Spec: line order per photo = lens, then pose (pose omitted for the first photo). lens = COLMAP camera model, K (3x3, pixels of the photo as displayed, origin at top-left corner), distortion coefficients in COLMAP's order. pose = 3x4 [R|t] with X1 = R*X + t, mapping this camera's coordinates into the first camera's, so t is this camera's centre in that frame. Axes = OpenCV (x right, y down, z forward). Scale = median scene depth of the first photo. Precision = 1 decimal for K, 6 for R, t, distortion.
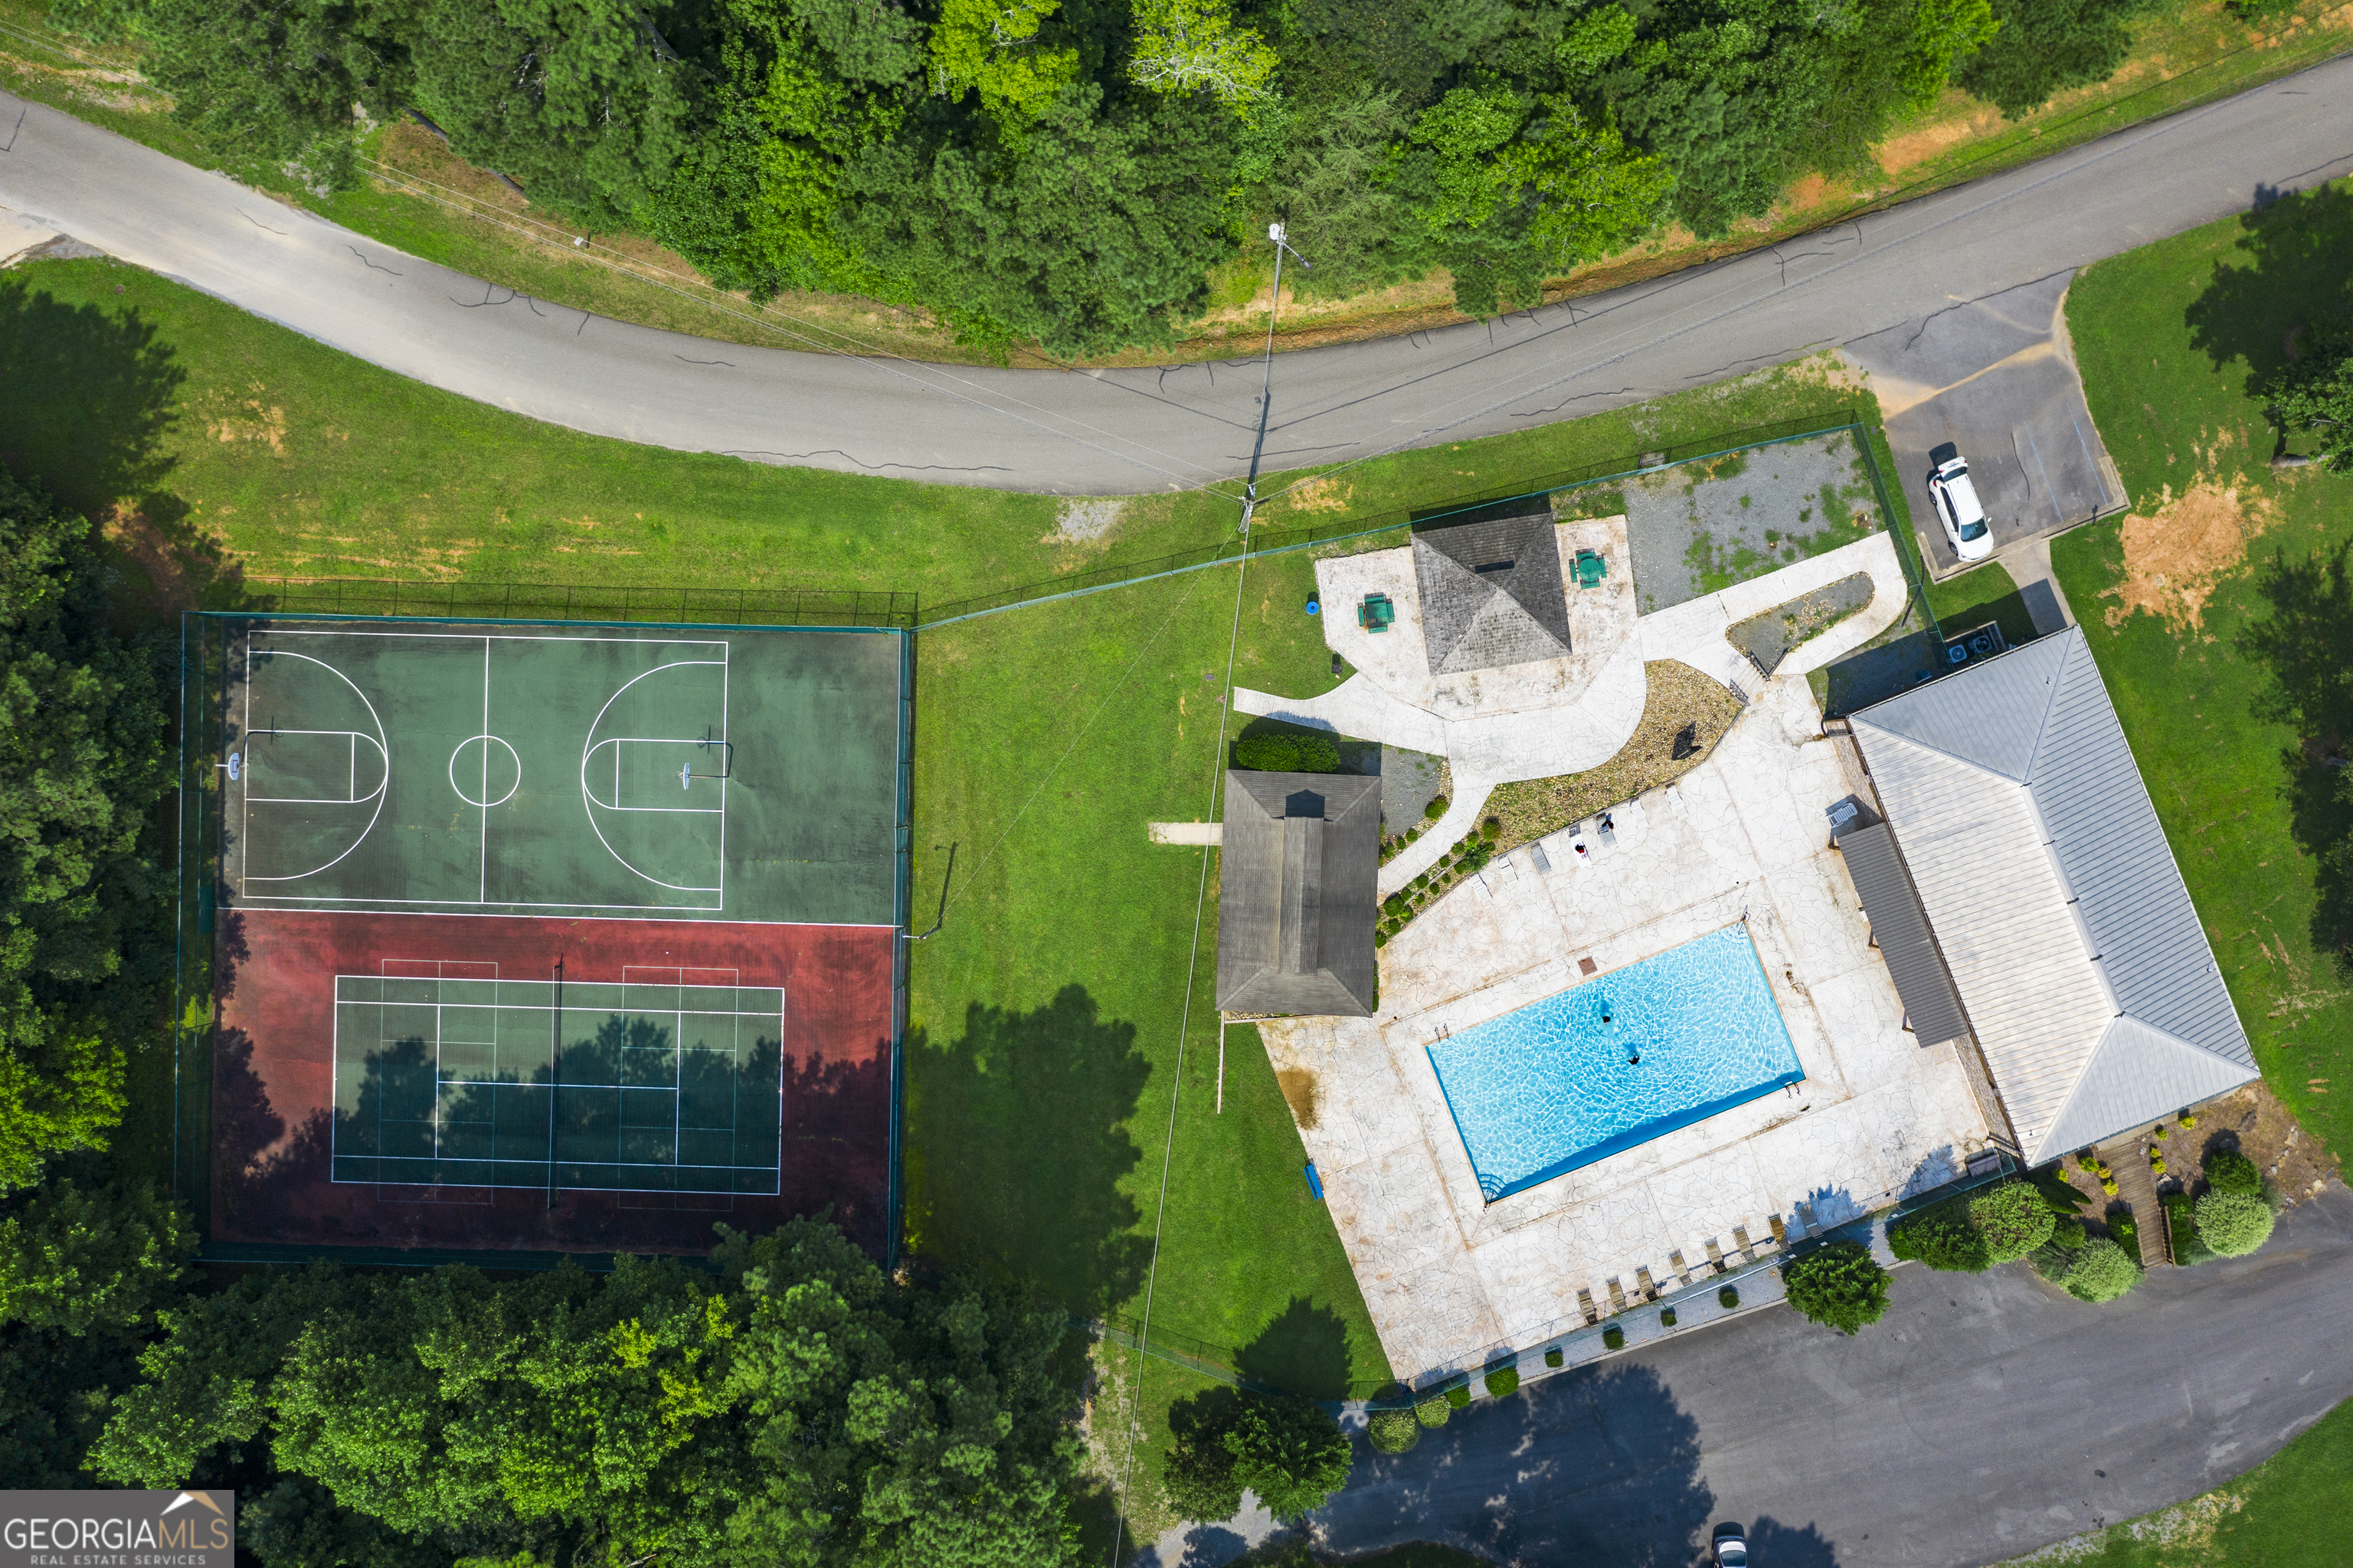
lens RADIAL K [[1865.0, 0, 1176.5], [0, 1865.0, 784.0], [0, 0, 1]] dist [-0.003044, 0.007674]
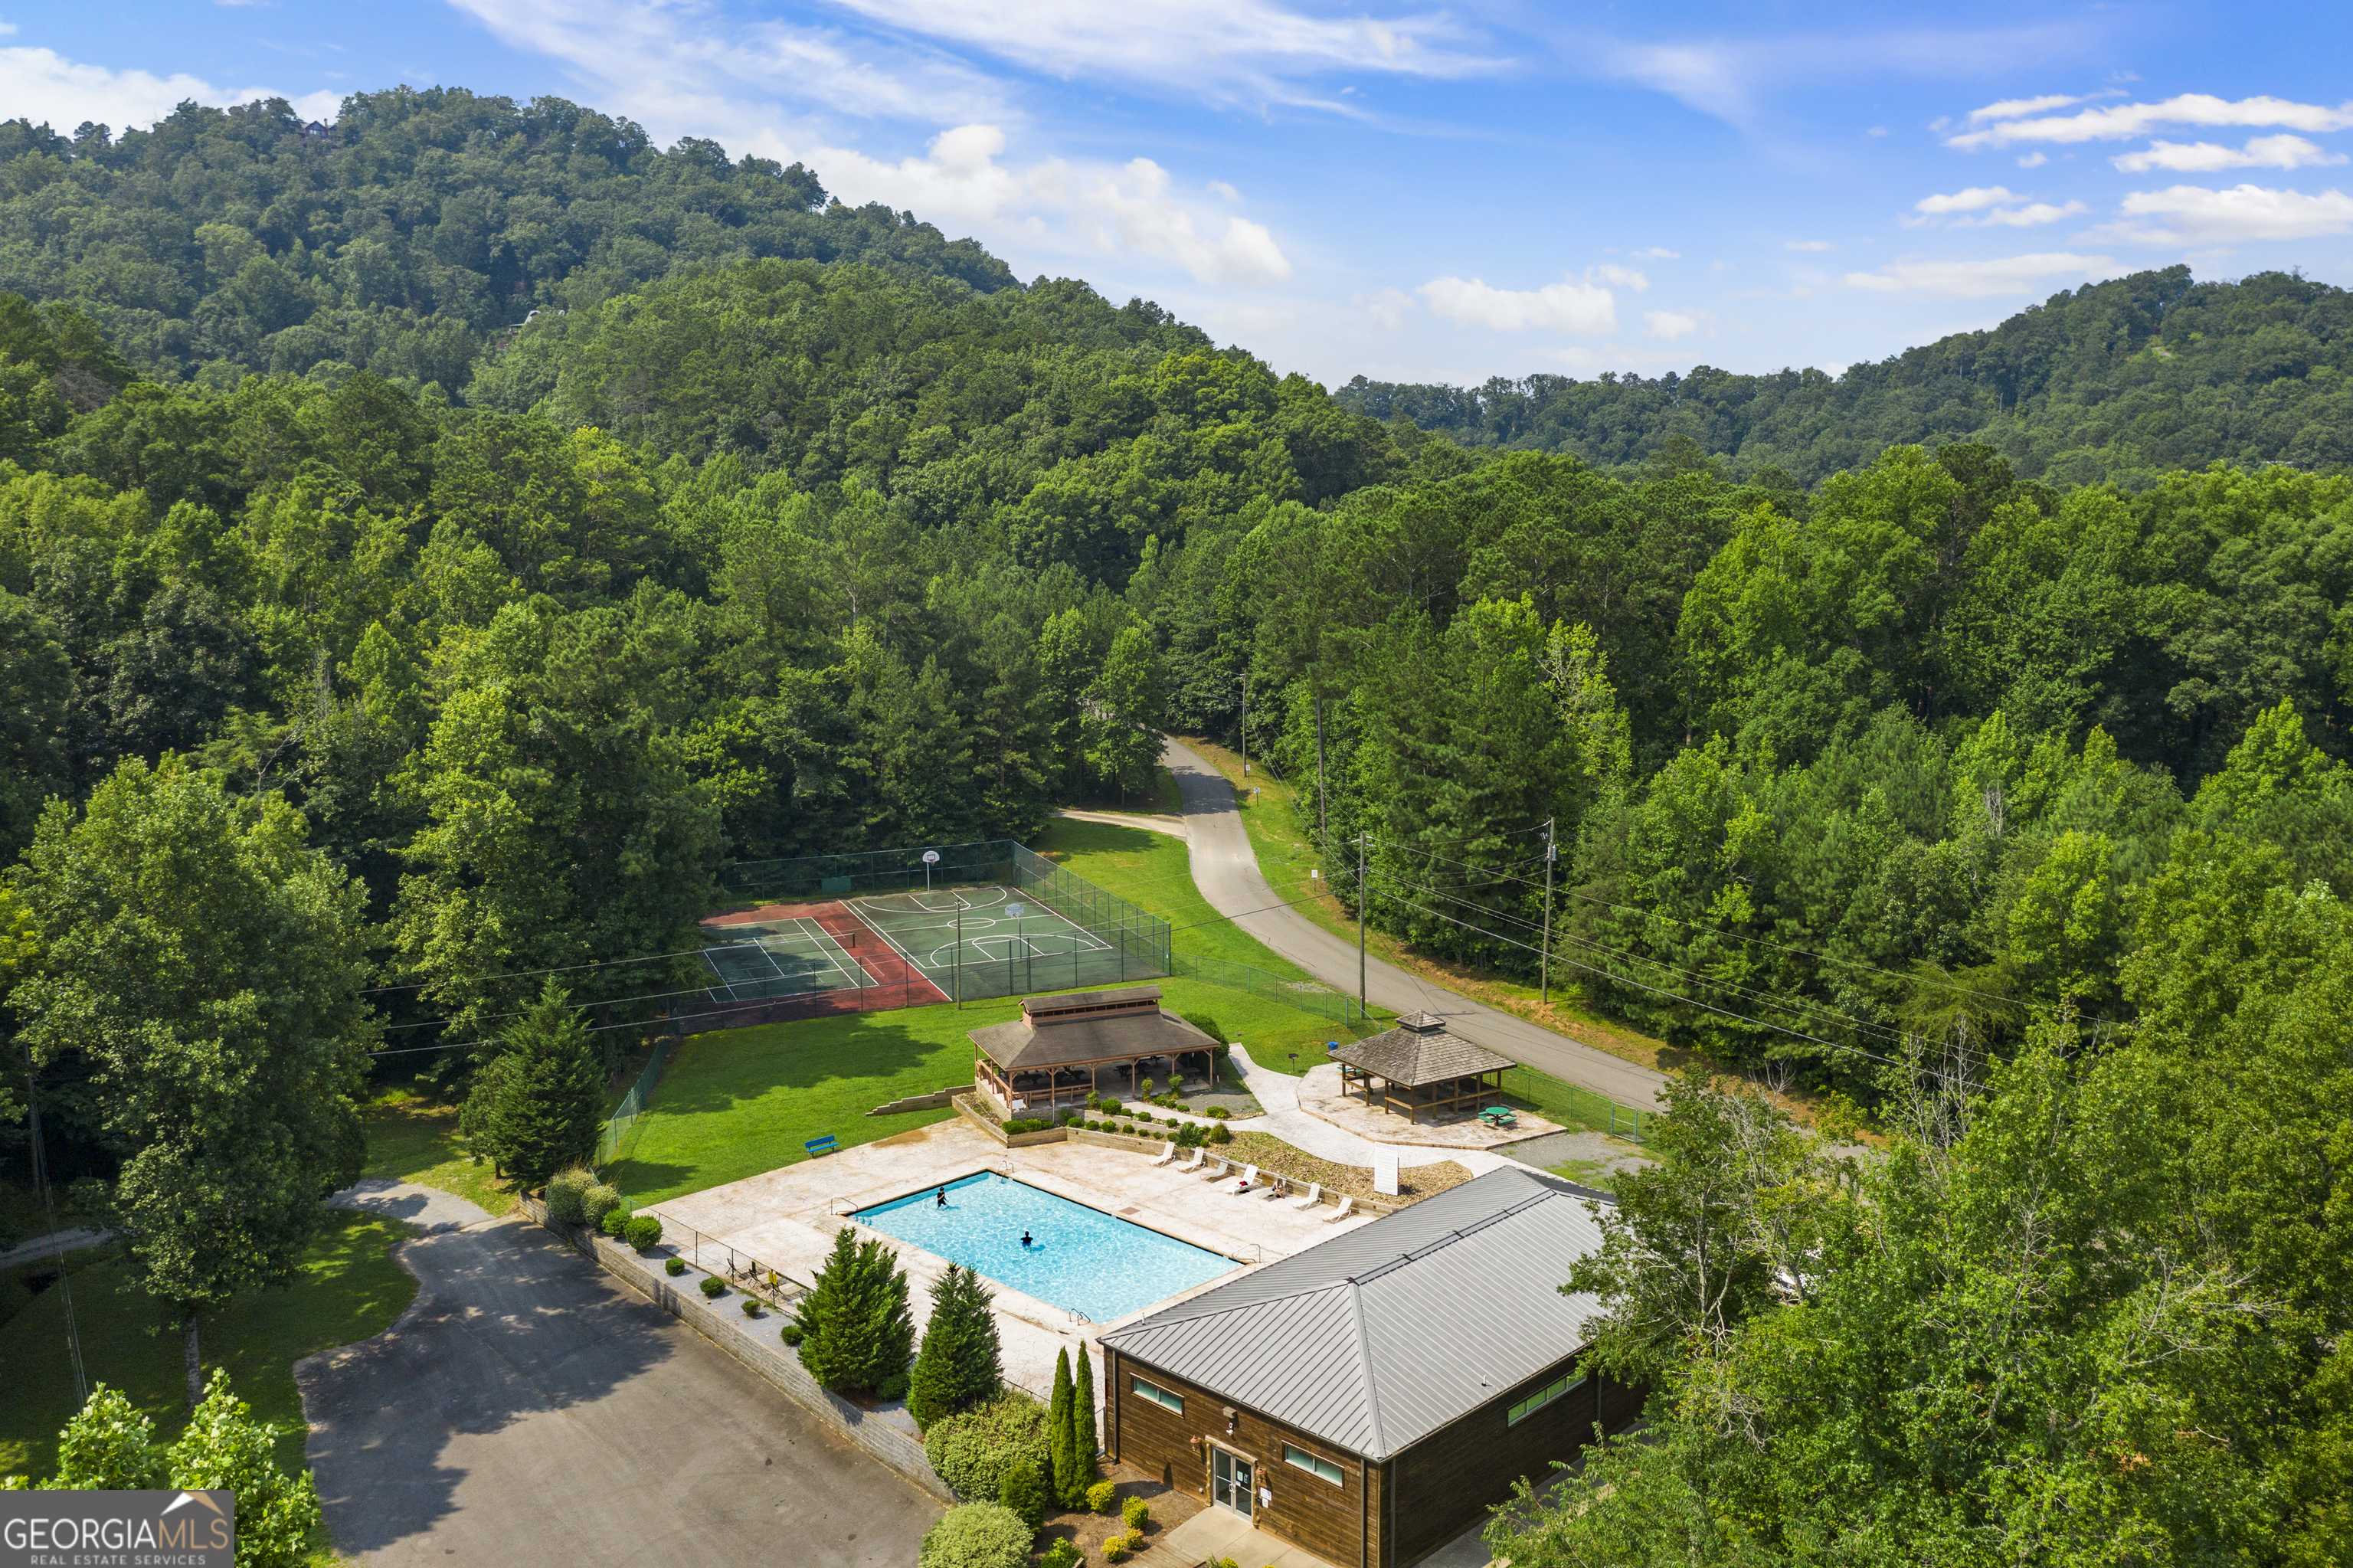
lens RADIAL K [[1865.0, 0, 1176.5], [0, 1865.0, 784.0], [0, 0, 1]] dist [-0.003044, 0.007674]
pose [[0.397953, 0.133500, -0.907640, 1.026173], [-0.917389, 0.063921, -0.392825, 0.418721], [0.005575, 0.988985, 0.147909, 0.670152]]
